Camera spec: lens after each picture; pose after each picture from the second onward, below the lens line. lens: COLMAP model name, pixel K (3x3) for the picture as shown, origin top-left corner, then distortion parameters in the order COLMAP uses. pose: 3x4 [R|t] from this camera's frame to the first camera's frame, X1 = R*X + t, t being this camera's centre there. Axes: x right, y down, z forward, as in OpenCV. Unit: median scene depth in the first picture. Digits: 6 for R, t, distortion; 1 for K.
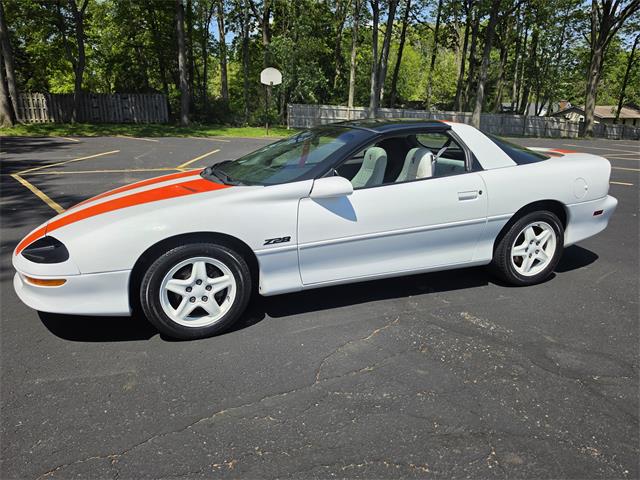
lens RADIAL K [[443.2, 0, 313.6], [0, 443.2, 237.6], [0, 0, 1]] dist [0.053331, -0.058728]
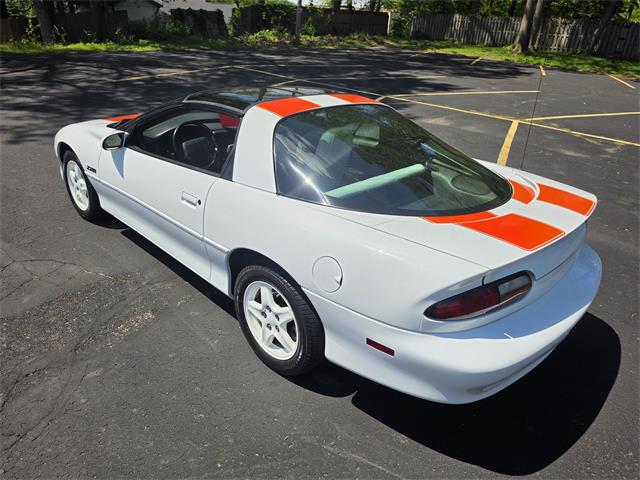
lens RADIAL K [[447.9, 0, 310.7], [0, 447.9, 242.2], [0, 0, 1]] dist [0.044945, -0.045687]
pose [[0.421233, 0.427491, -0.799884, 1.036809], [-0.299260, 0.898066, 0.322368, -0.325619], [0.856158, 0.103581, 0.506226, 0.717757]]
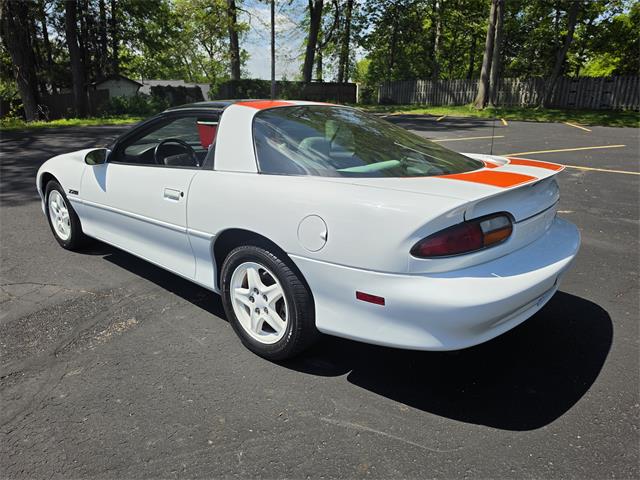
lens RADIAL K [[447.9, 0, 310.7], [0, 447.9, 242.2], [0, 0, 1]] dist [0.044945, -0.045687]
pose [[0.471688, 0.278350, -0.836679, 1.088494], [-0.247260, 0.952552, 0.177504, -0.202565], [0.846389, 0.123151, 0.518132, 0.731385]]
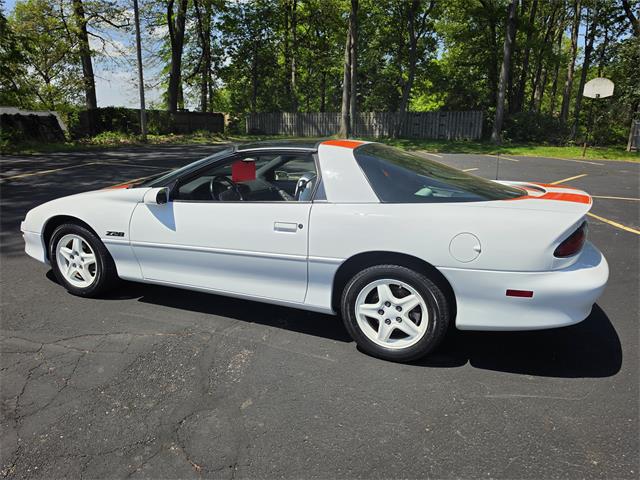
lens RADIAL K [[442.8, 0, 320.5], [0, 442.8, 250.1], [0, 0, 1]] dist [0.054569, -0.060685]
pose [[0.737622, 0.190483, -0.647788, 0.898345], [-0.195873, 0.978493, 0.064690, -0.110188], [0.646179, 0.079167, 0.759069, 0.348322]]
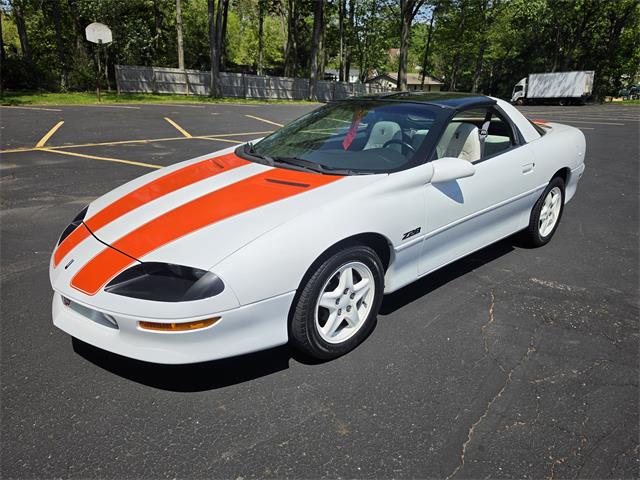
lens RADIAL K [[443.2, 0, 313.6], [0, 443.2, 237.6], [0, 0, 1]] dist [0.053331, -0.058728]
pose [[0.927359, -0.117598, 0.355214, -0.473842], [0.091373, 0.991761, 0.089787, -0.067498], [-0.362846, -0.050808, 0.930463, 0.174186]]
